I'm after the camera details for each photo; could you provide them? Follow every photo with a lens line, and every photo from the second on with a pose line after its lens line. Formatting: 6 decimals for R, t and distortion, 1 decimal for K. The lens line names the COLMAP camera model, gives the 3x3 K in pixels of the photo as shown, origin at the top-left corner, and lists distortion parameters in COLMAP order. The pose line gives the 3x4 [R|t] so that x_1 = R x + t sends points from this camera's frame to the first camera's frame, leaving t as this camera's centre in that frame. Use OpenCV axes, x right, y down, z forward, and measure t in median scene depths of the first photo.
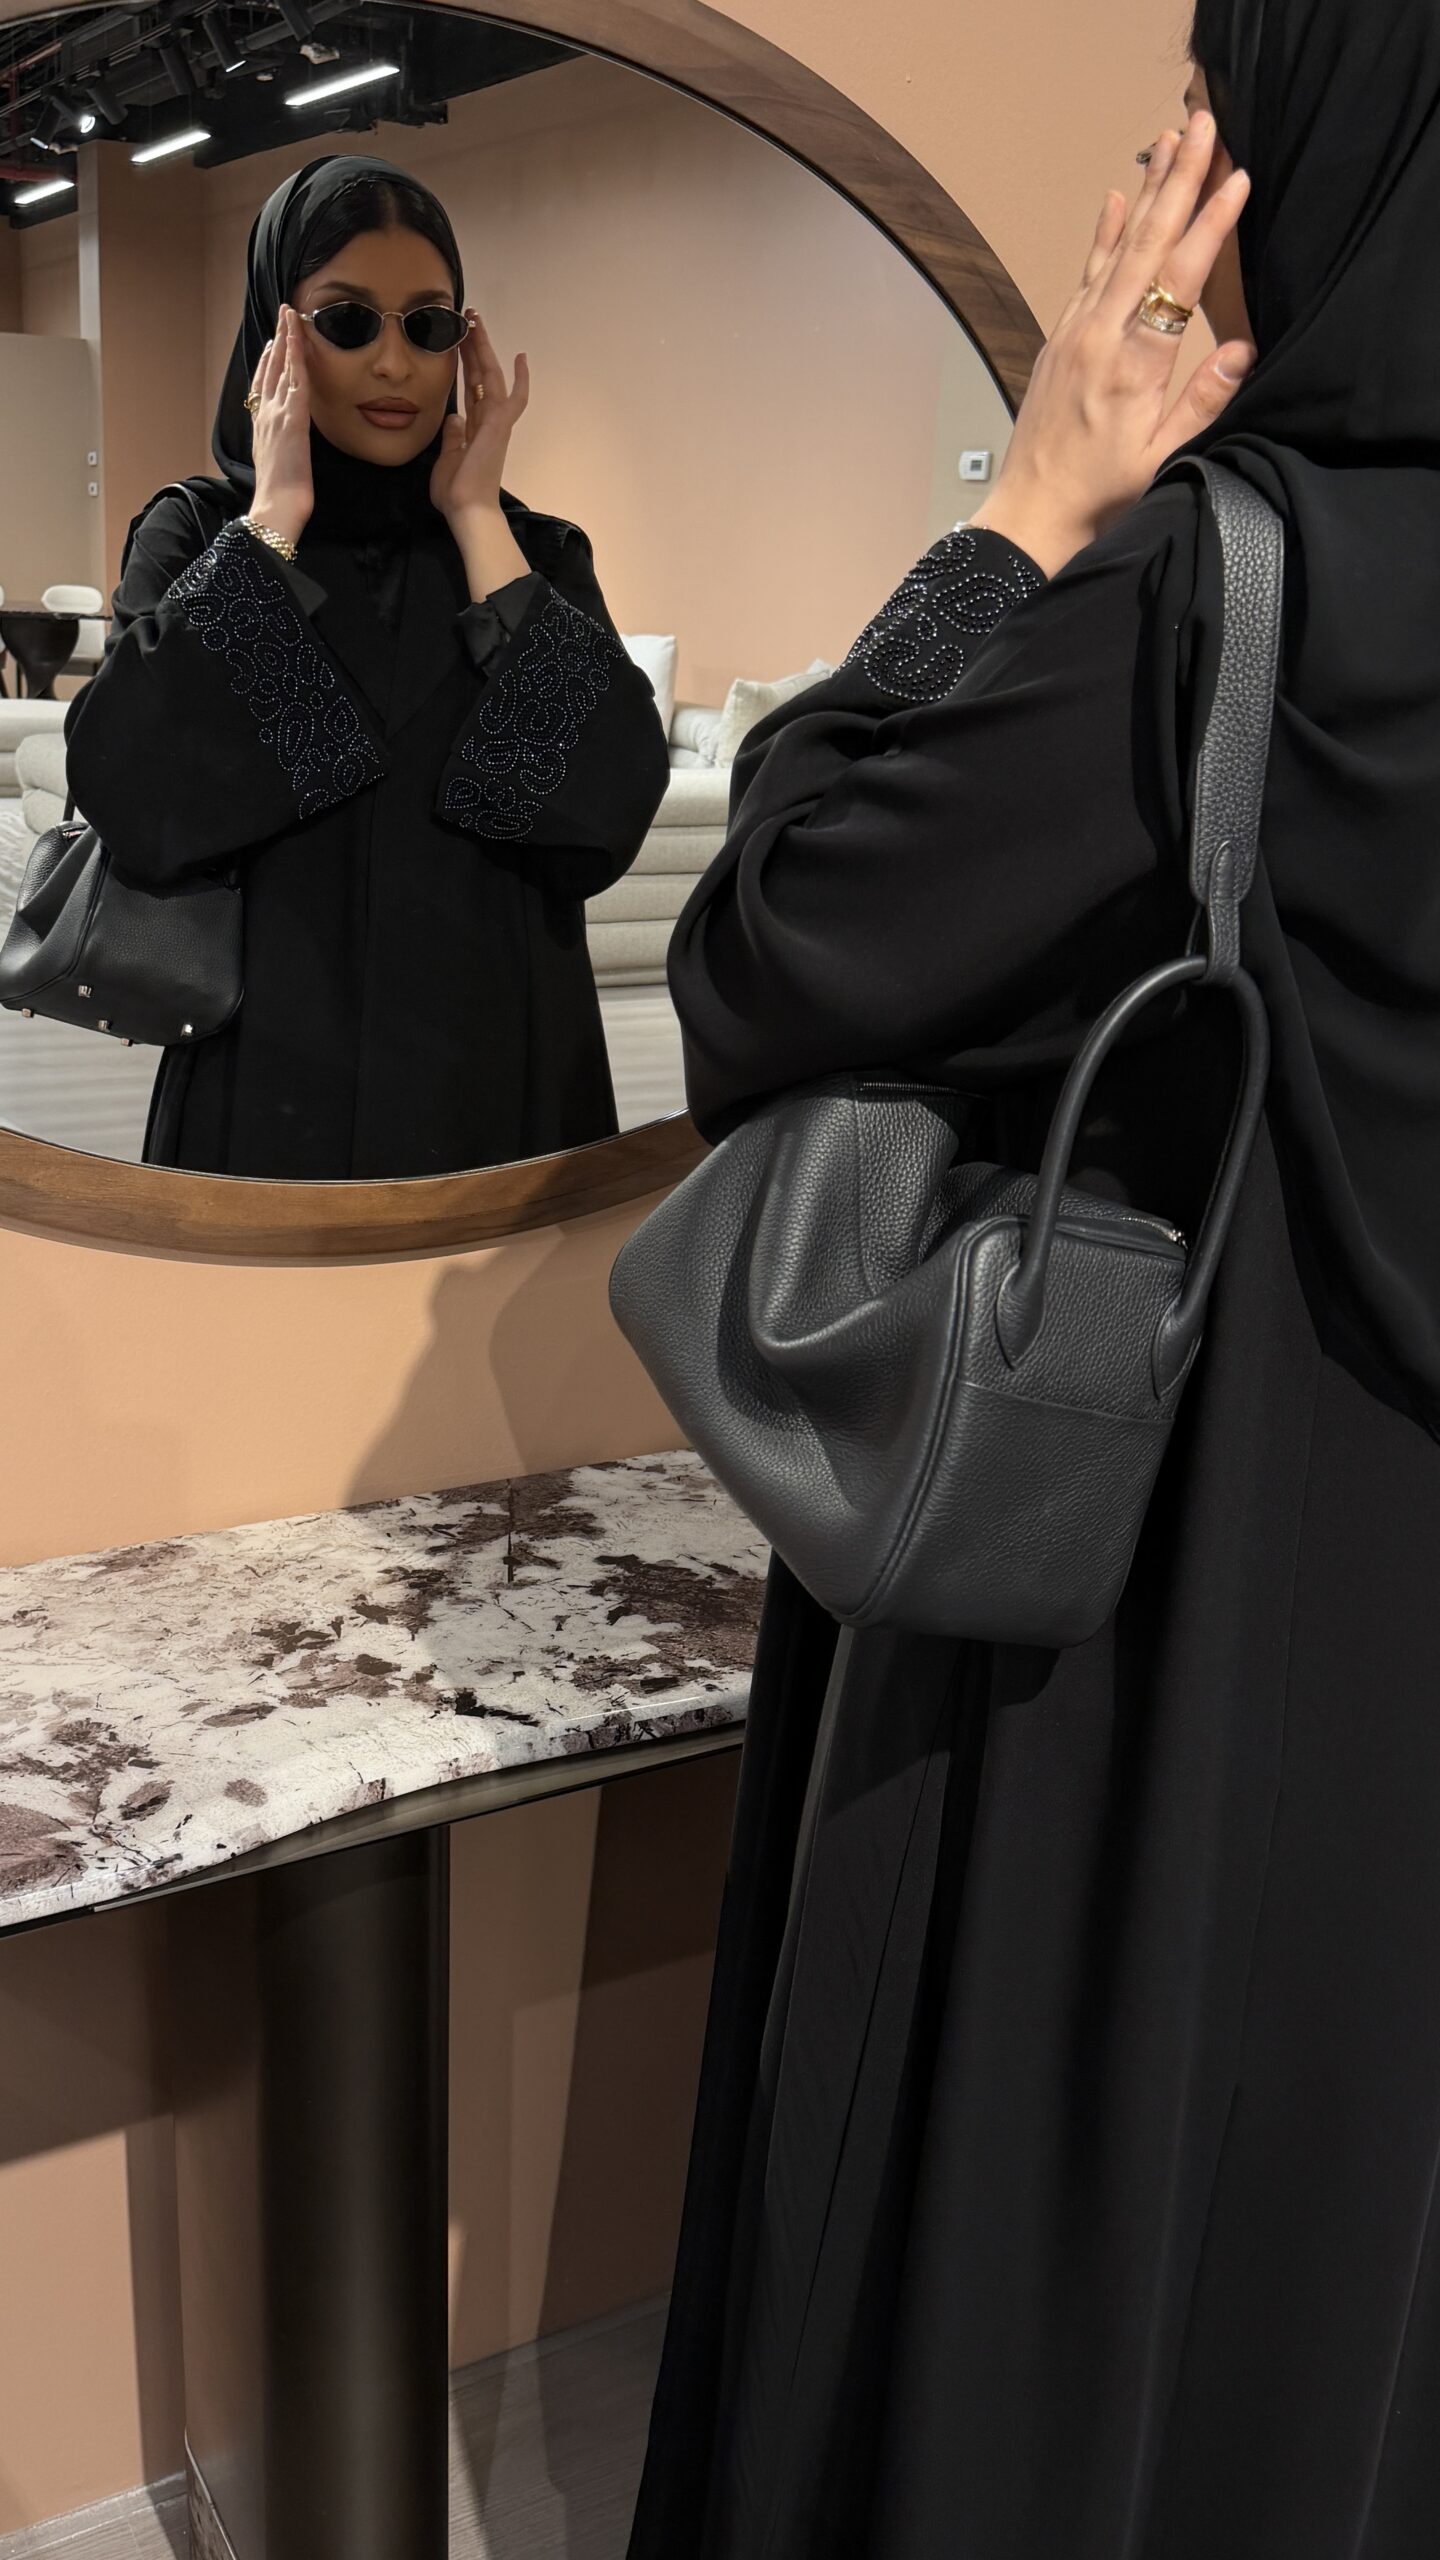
lens RADIAL K [[2310.6, 0, 720.0], [0, 2310.6, 1280.0], [0, 0, 1]] dist [0.147669, -0.341049]
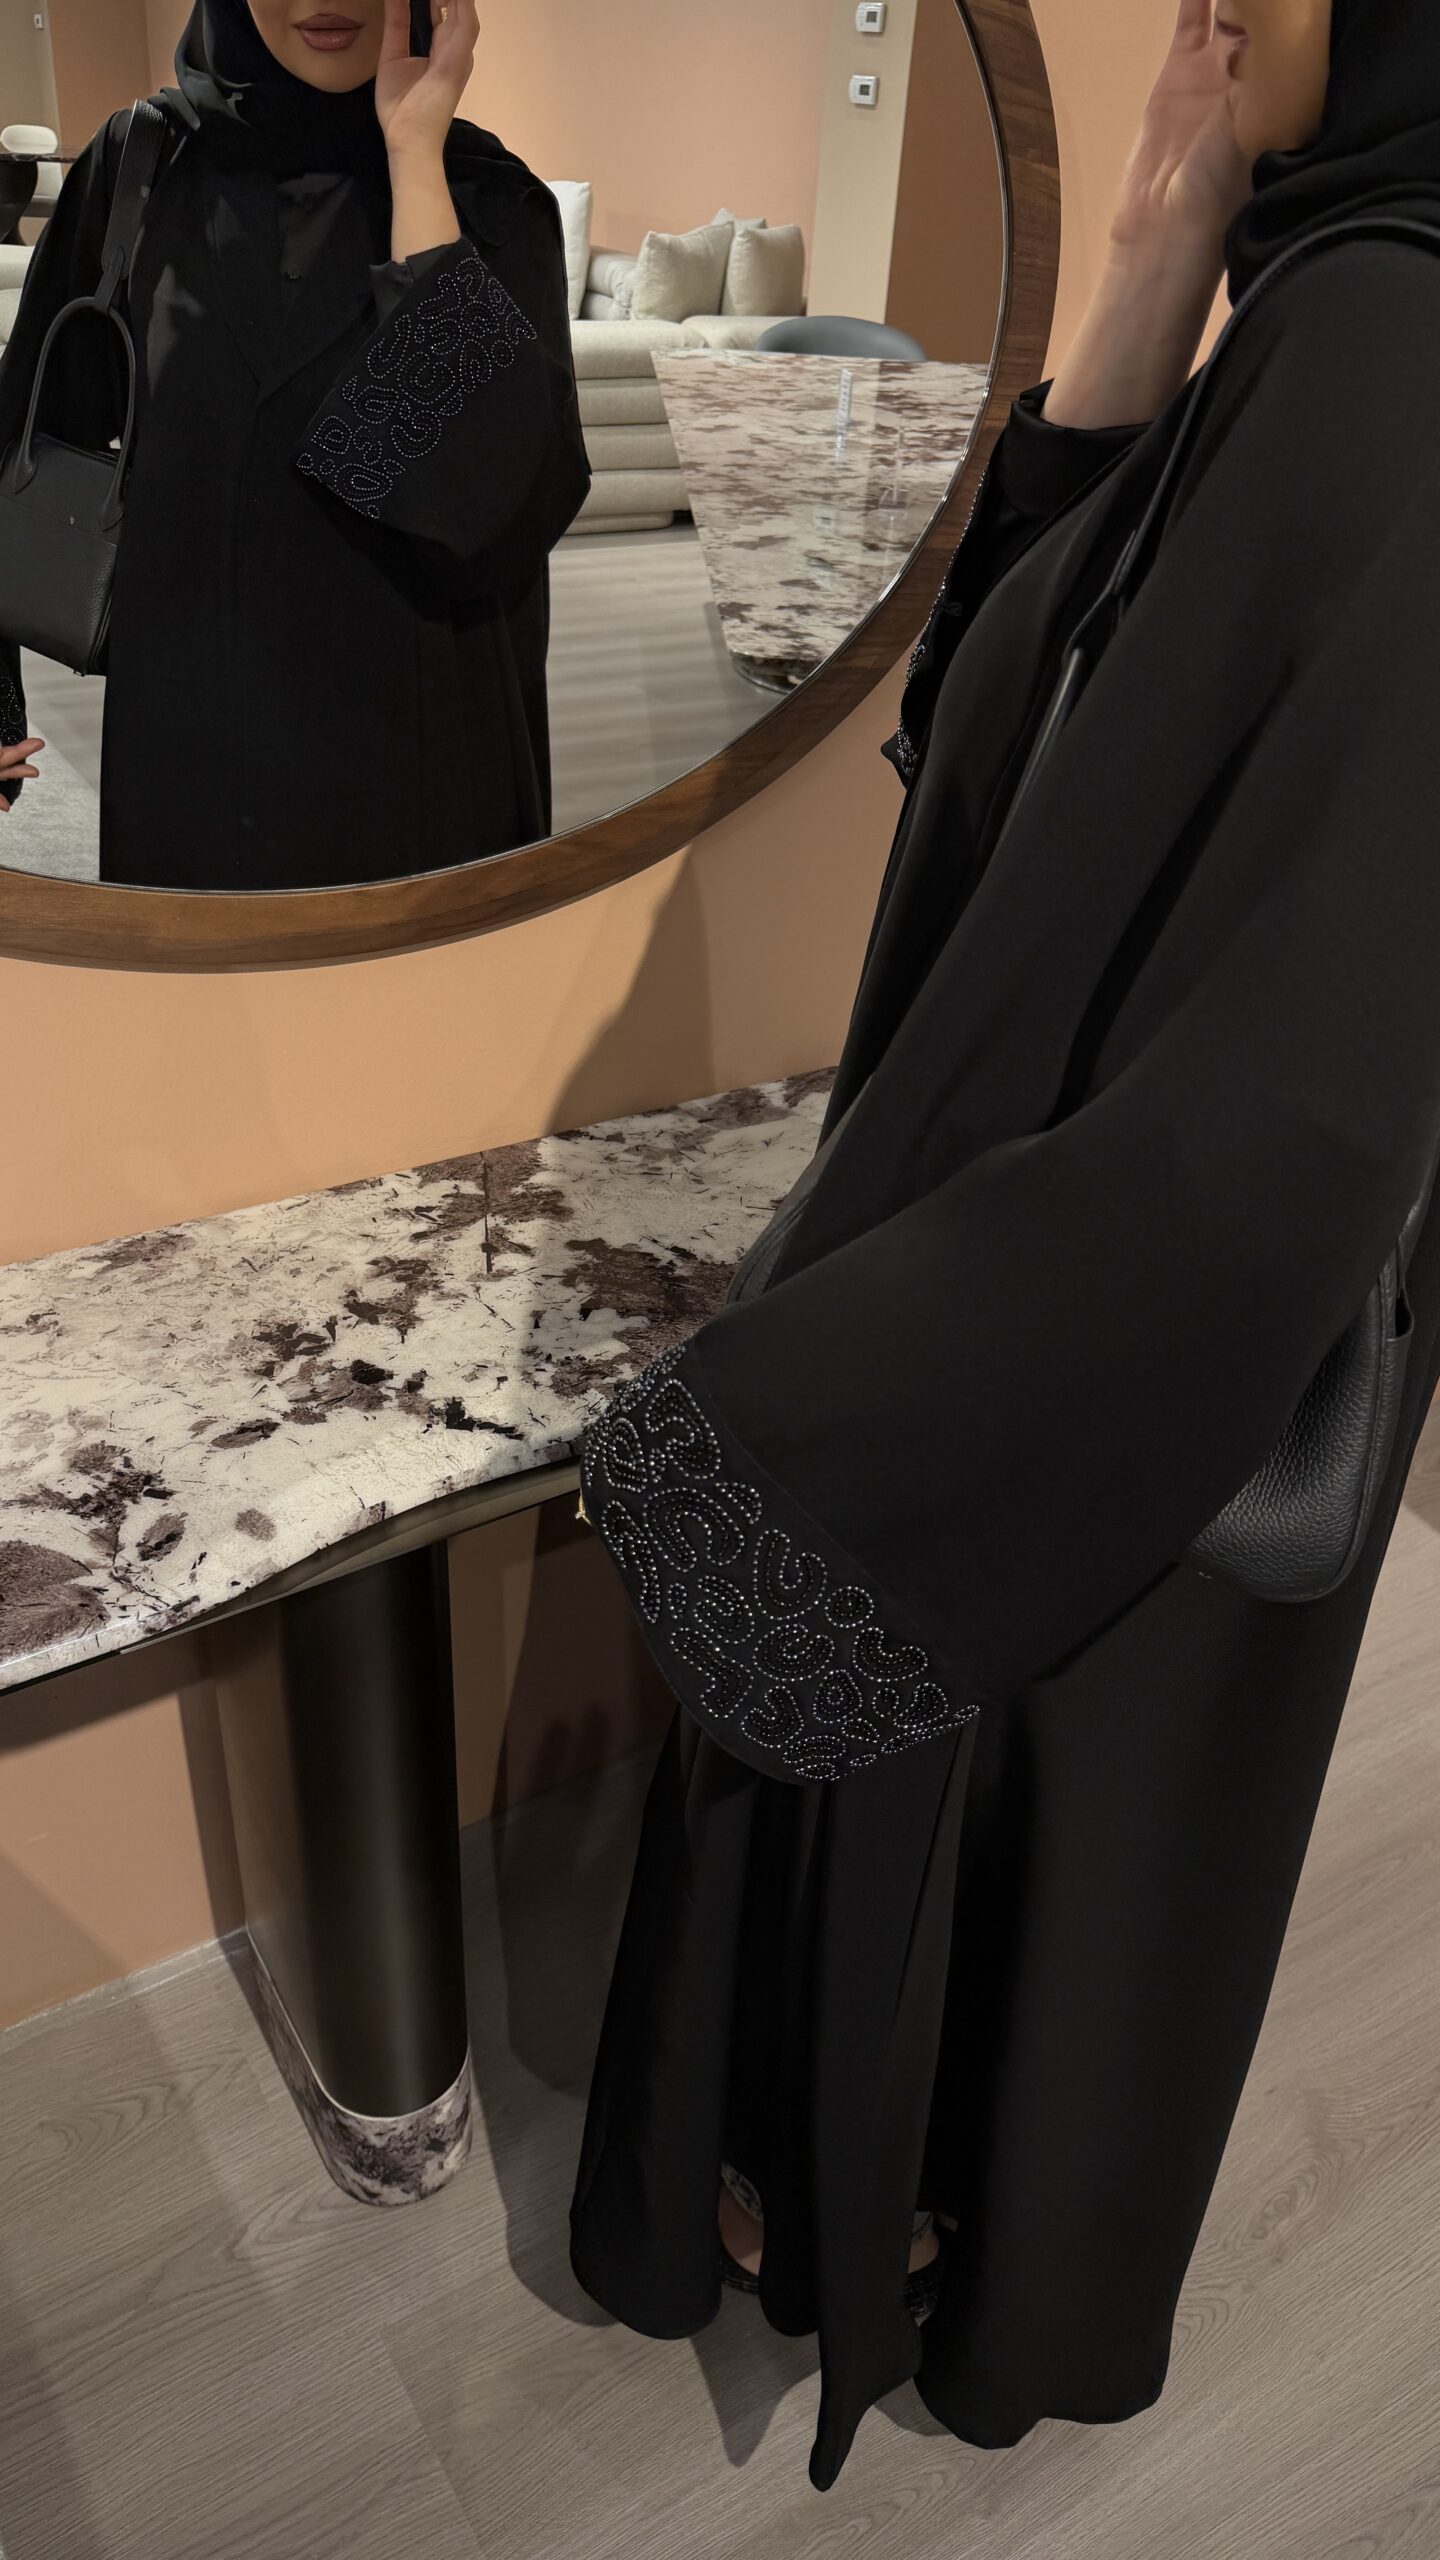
lens RADIAL K [[1775.8, 0, 720.0], [0, 1775.8, 1280.0], [0, 0, 1]] dist [0.089161, -0.127175]
pose [[0.998803, -0.014259, 0.046781, -0.021732], [0.000264, 0.958109, 0.286403, -0.109749], [-0.048905, -0.286048, 0.956966, 0.198259]]
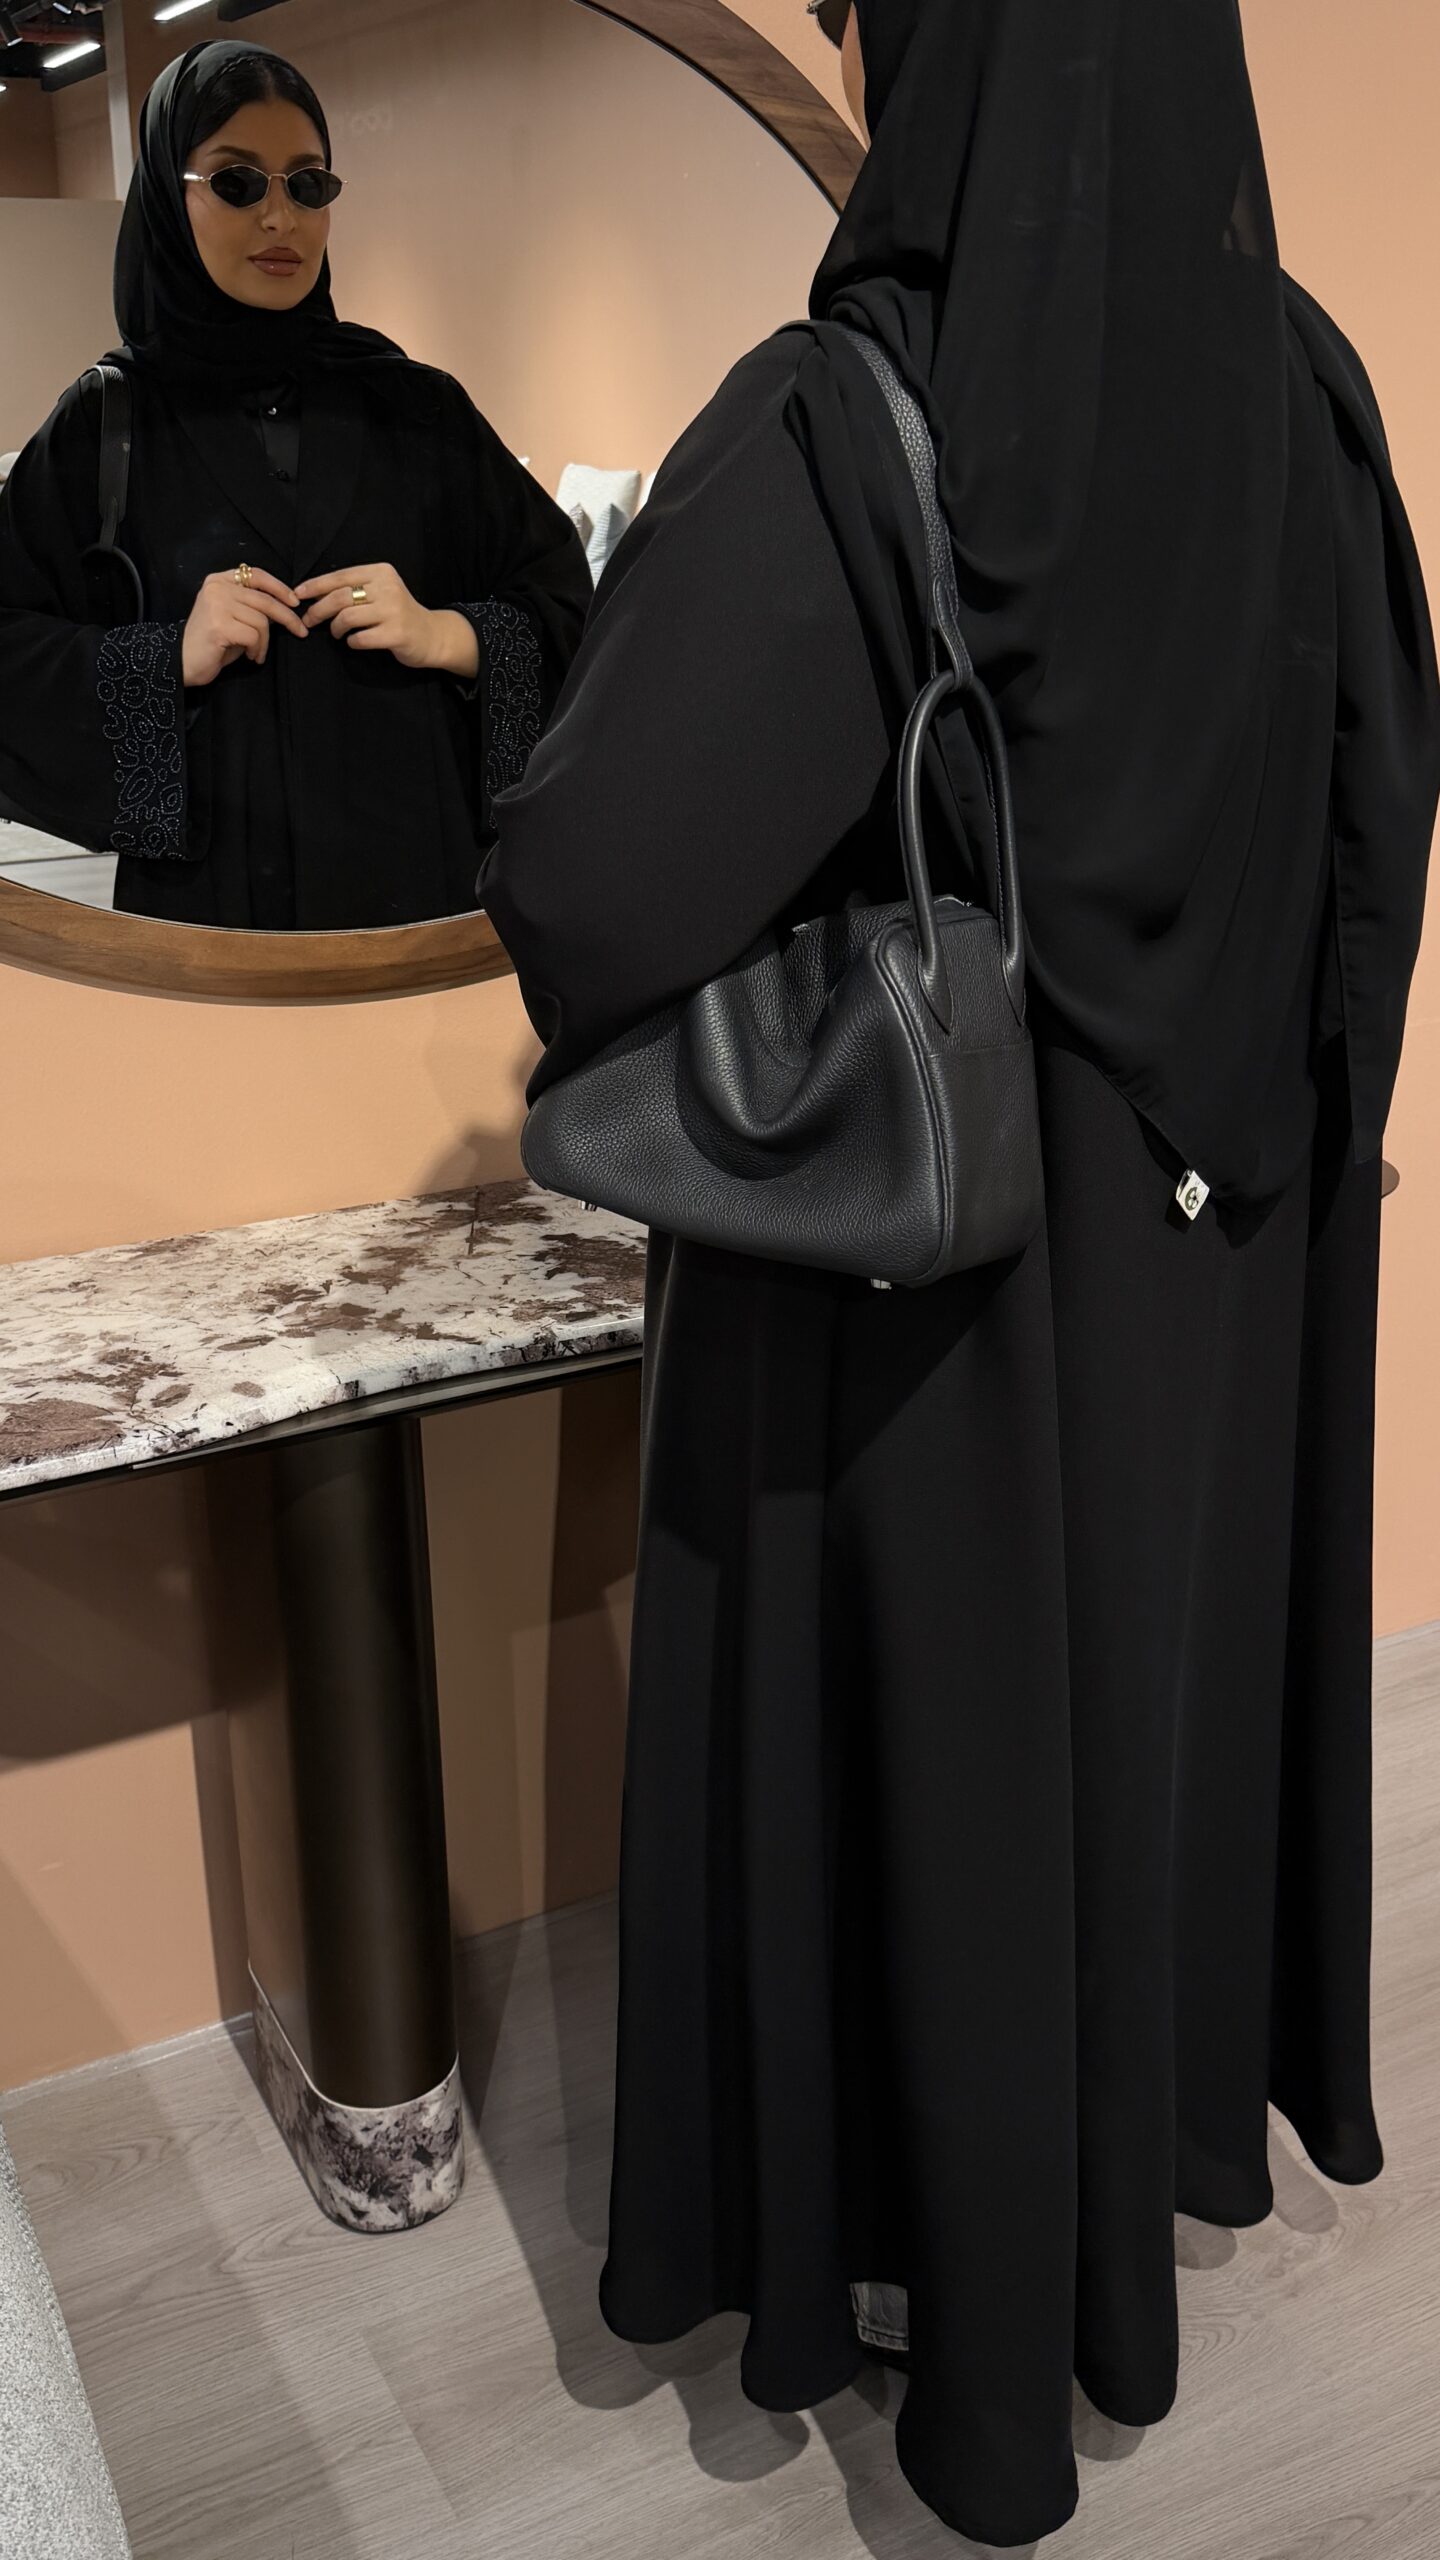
lens RADIAL K [[2406.0, 0, 771.1], [0, 2406.0, 1328.8], [0, 0, 1]] dist [0.119863, -0.262265]
pose [[0.998770, -0.035870, -0.034241, 0.114718], [0.038098, 0.997039, 0.066799, 0.093421], [0.031743, -0.068021, 0.997179, -0.278618]]
